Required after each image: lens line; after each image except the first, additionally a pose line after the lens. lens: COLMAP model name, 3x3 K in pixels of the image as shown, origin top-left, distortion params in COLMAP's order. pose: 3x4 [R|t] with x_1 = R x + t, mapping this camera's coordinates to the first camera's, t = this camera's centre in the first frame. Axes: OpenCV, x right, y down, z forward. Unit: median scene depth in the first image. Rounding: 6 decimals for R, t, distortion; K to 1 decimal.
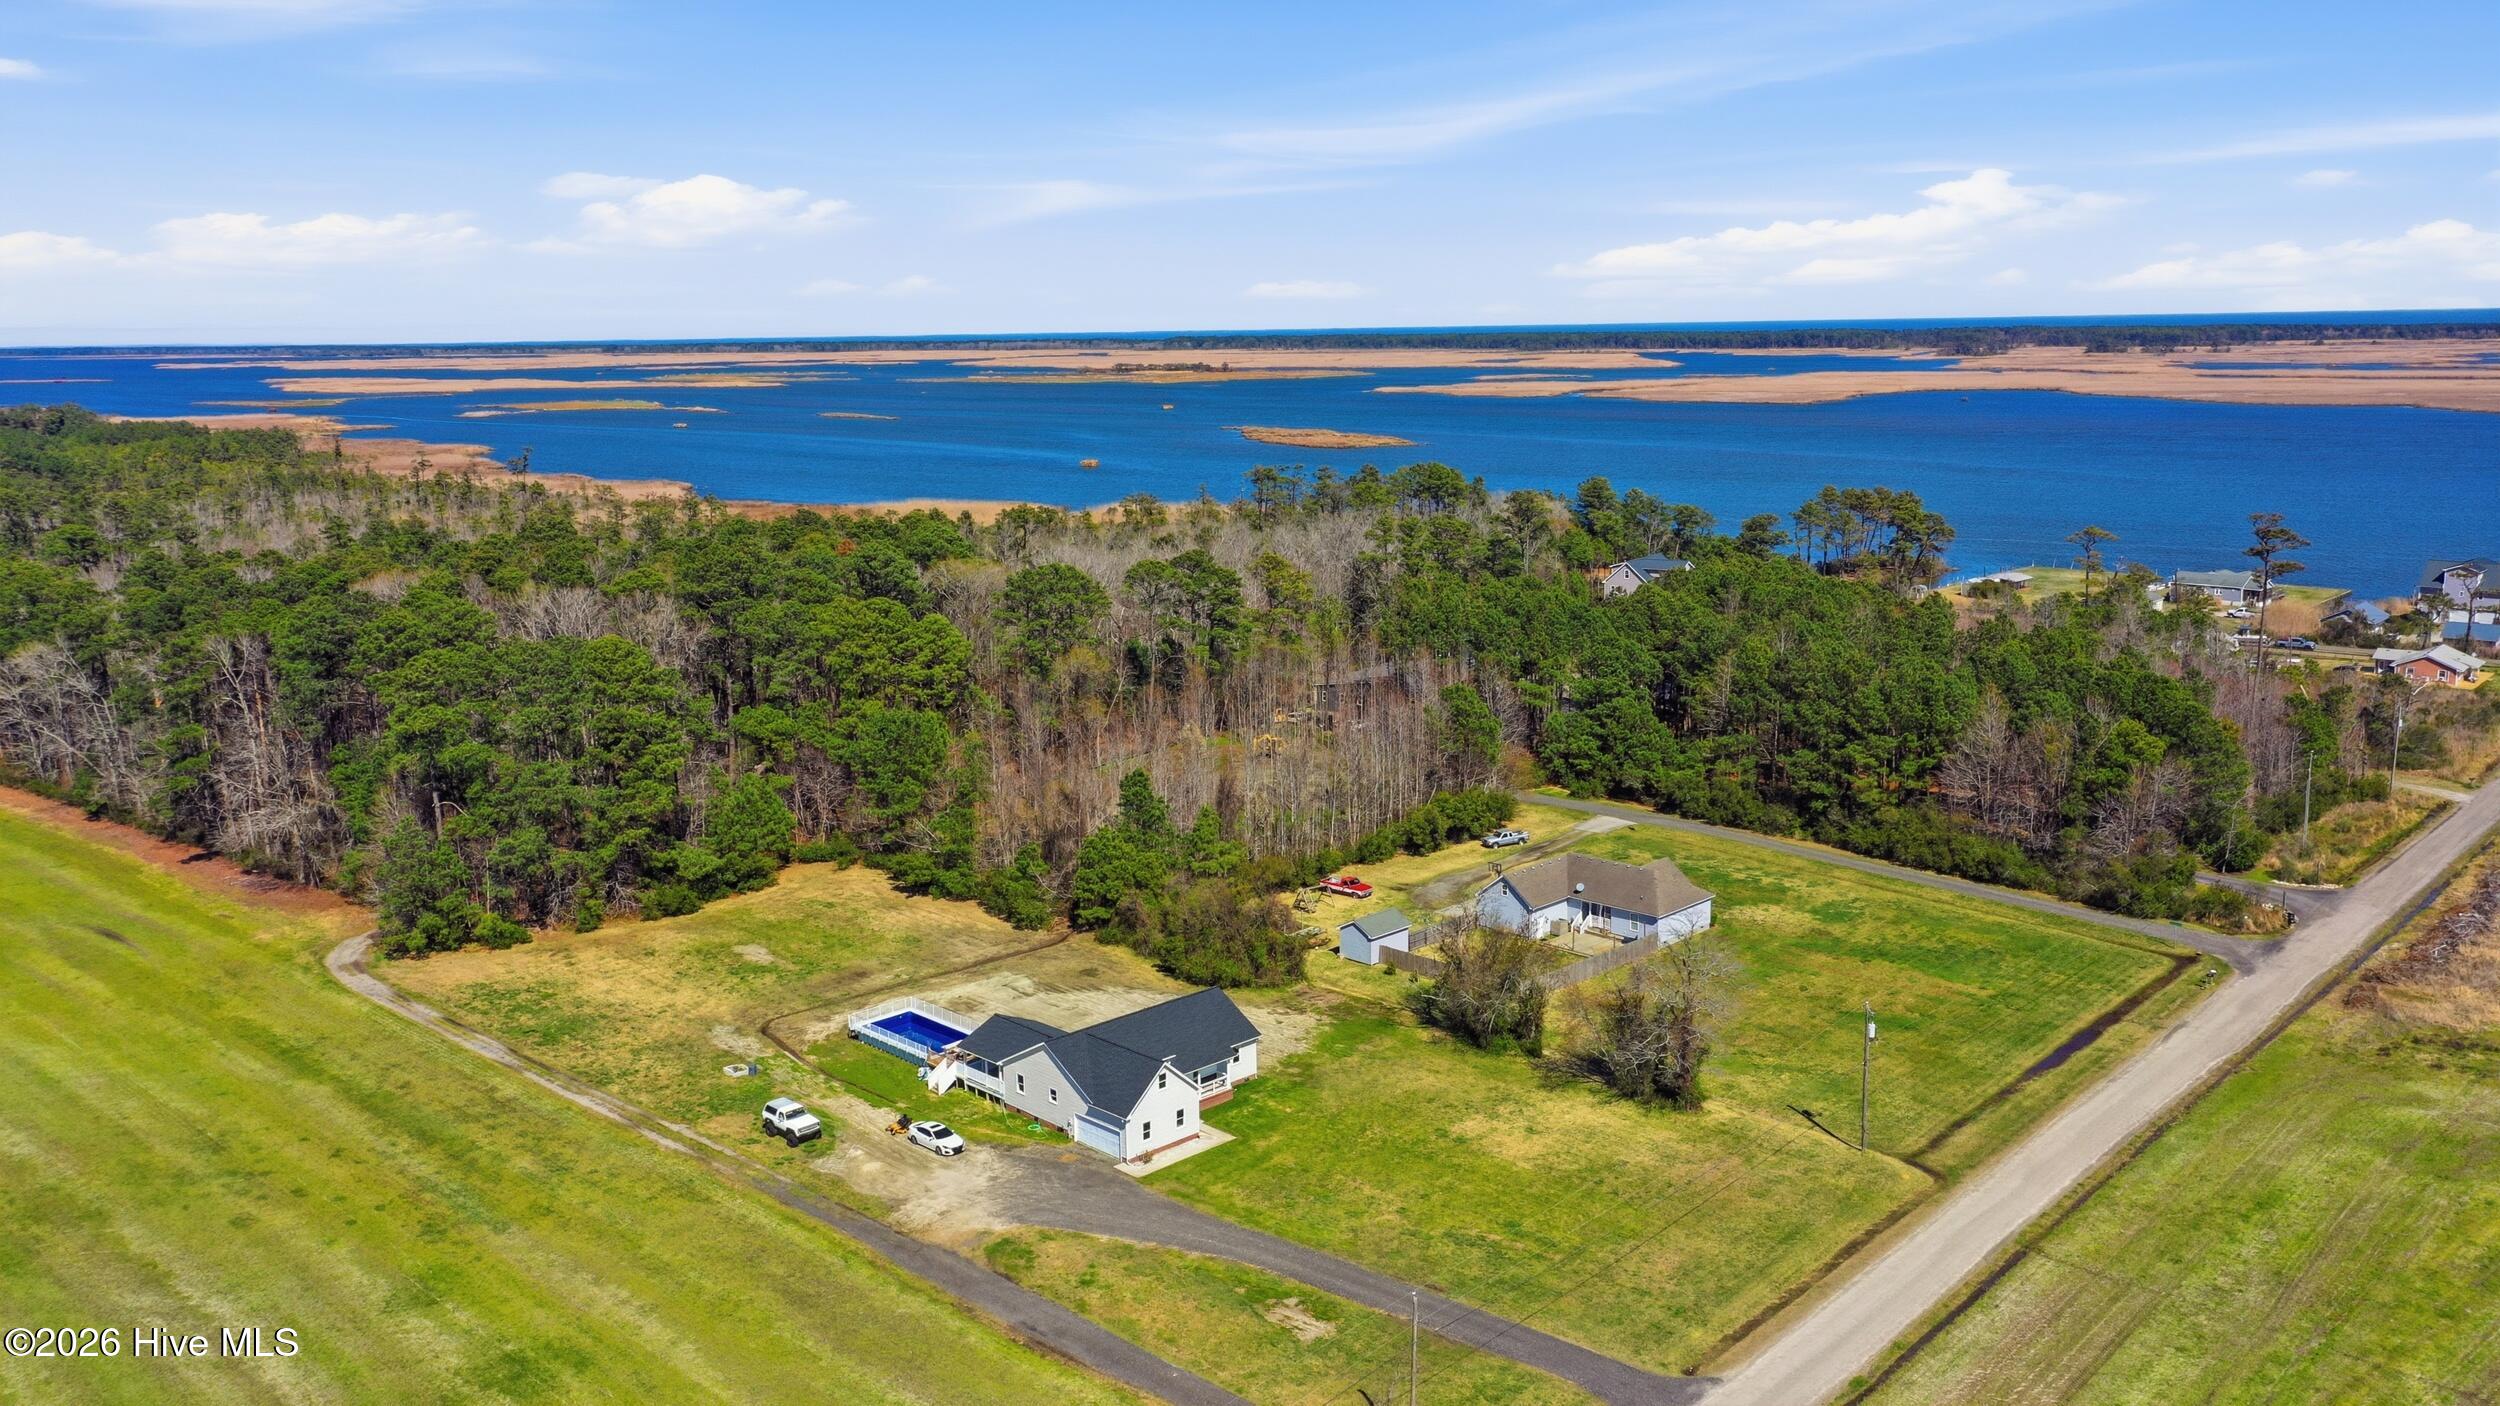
lens RADIAL K [[1986.6, 0, 1250.0], [0, 1986.6, 703.0], [0, 0, 1]] dist [0.015458, 0.005091]
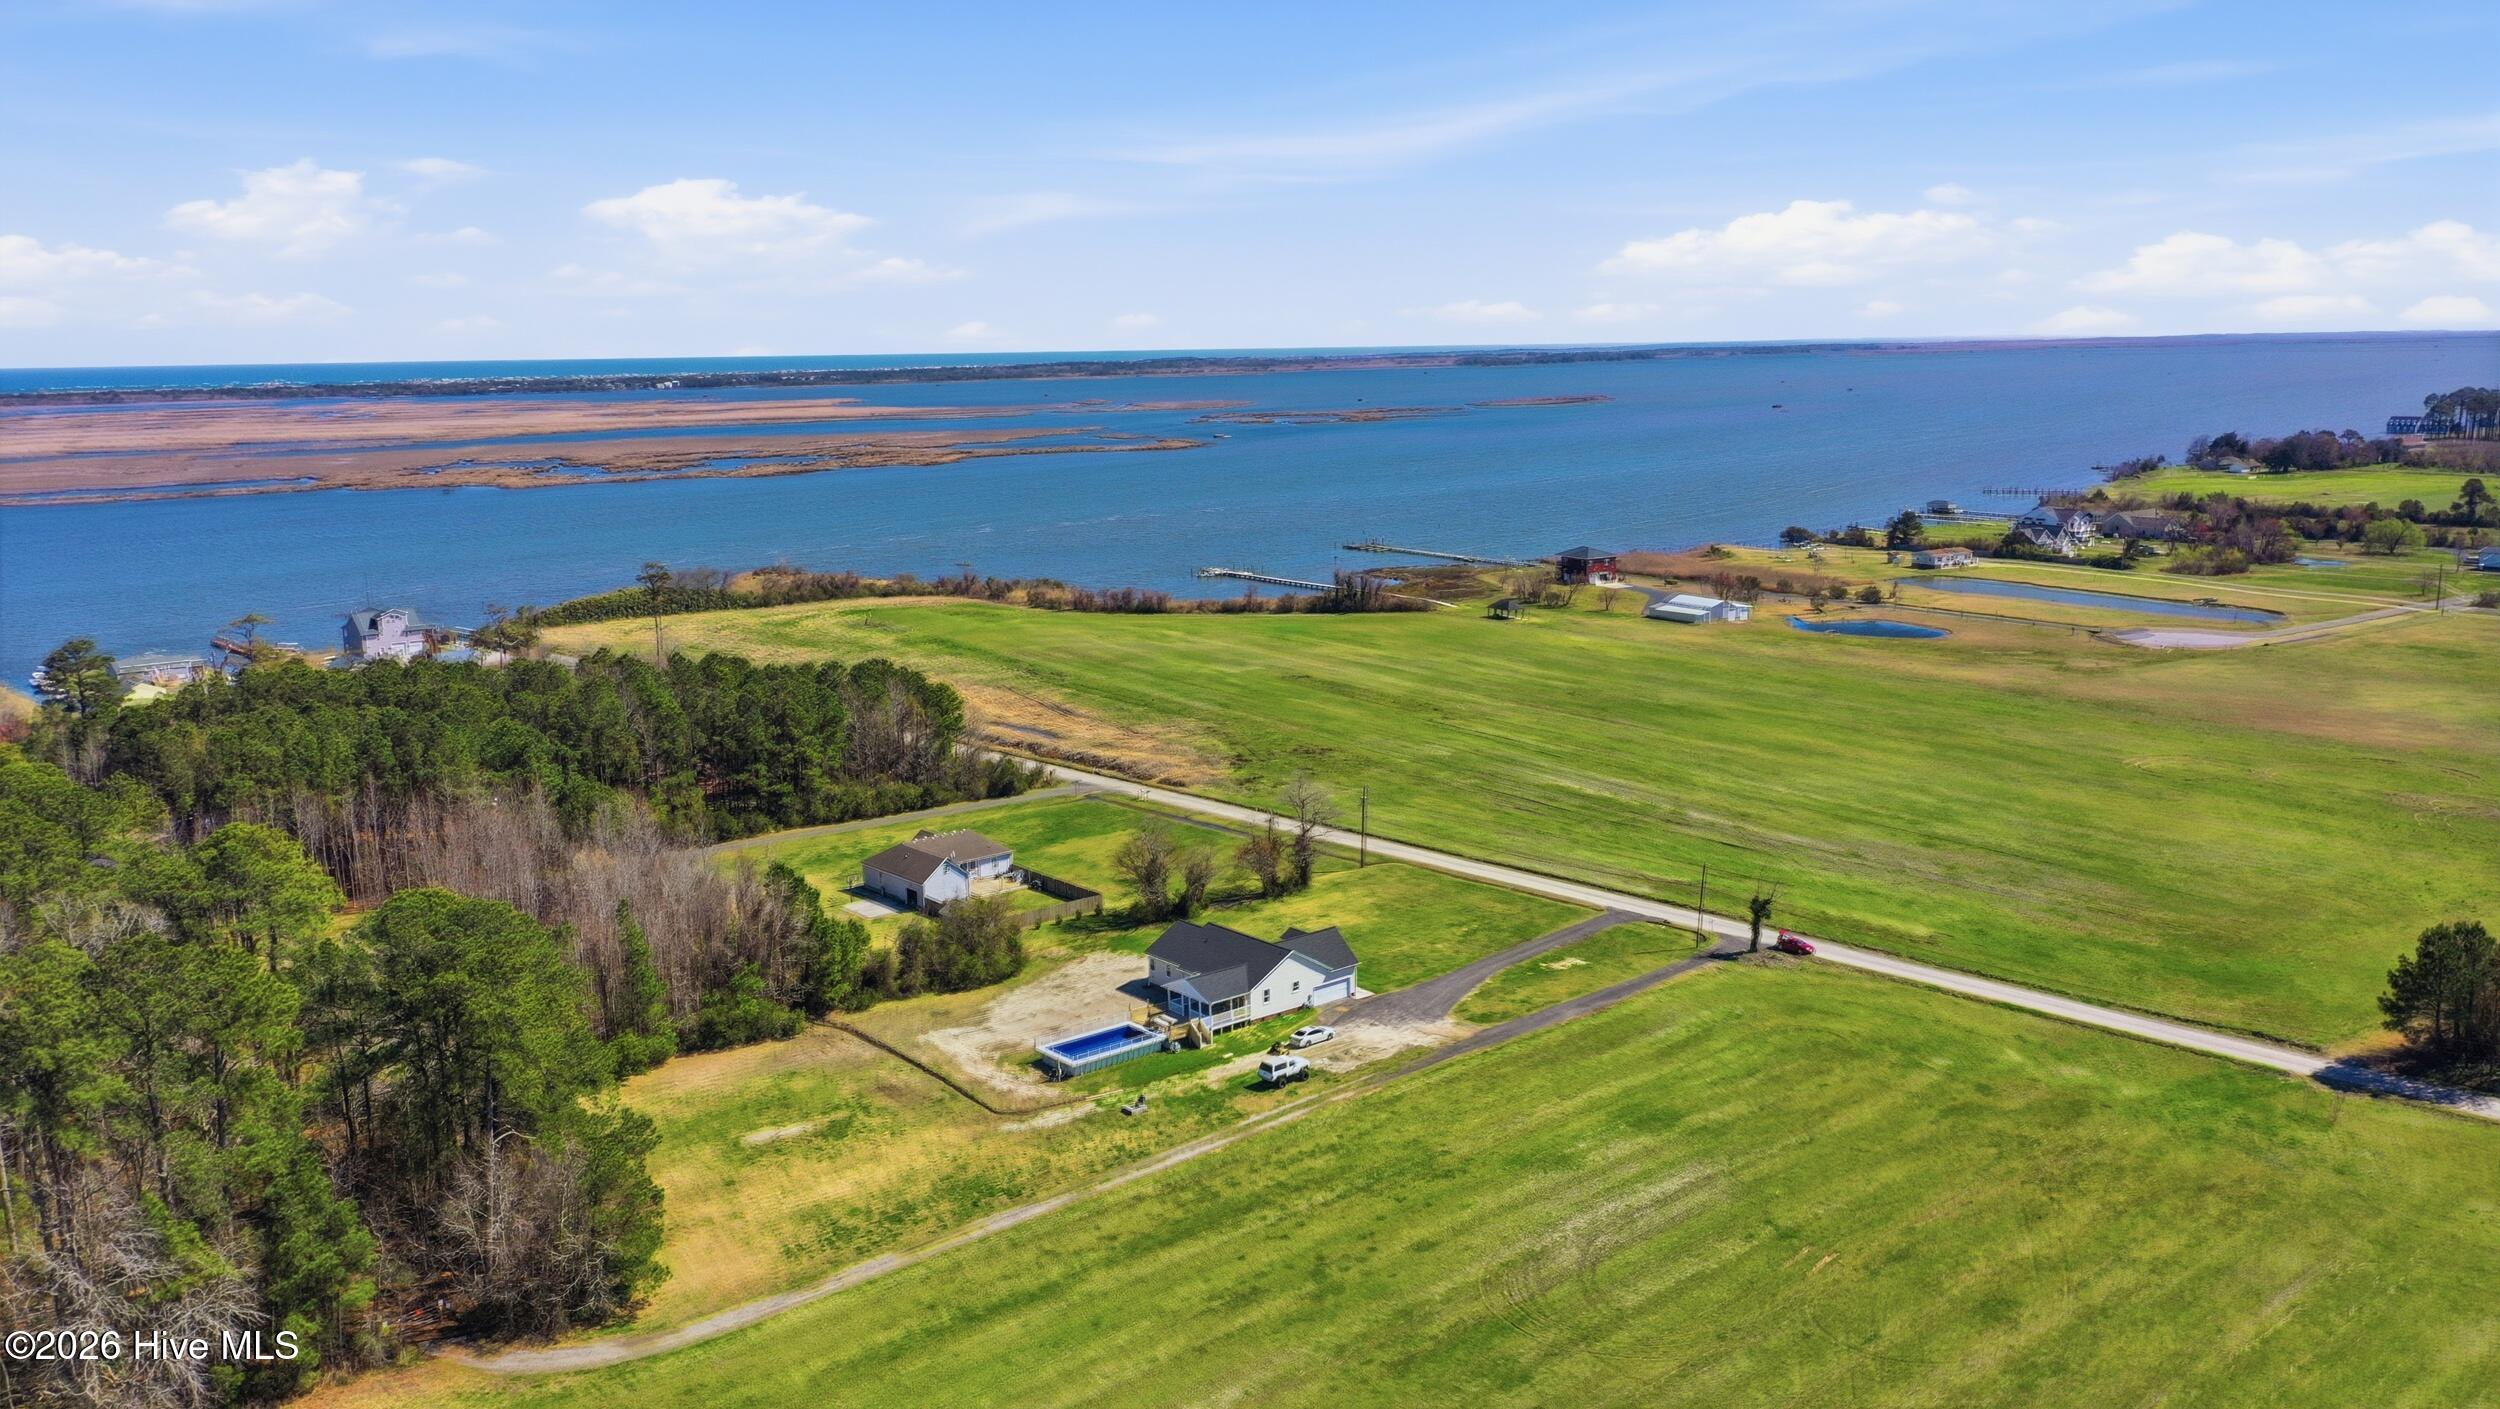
lens RADIAL K [[1986.6, 0, 1250.0], [0, 1986.6, 704.5], [0, 0, 1]] dist [0.015458, 0.005091]
pose [[0.084216, -0.165349, 0.982633, -1.120907], [0.204640, 0.967986, 0.145345, -0.159373], [-0.975208, 0.188846, 0.115357, 0.645707]]
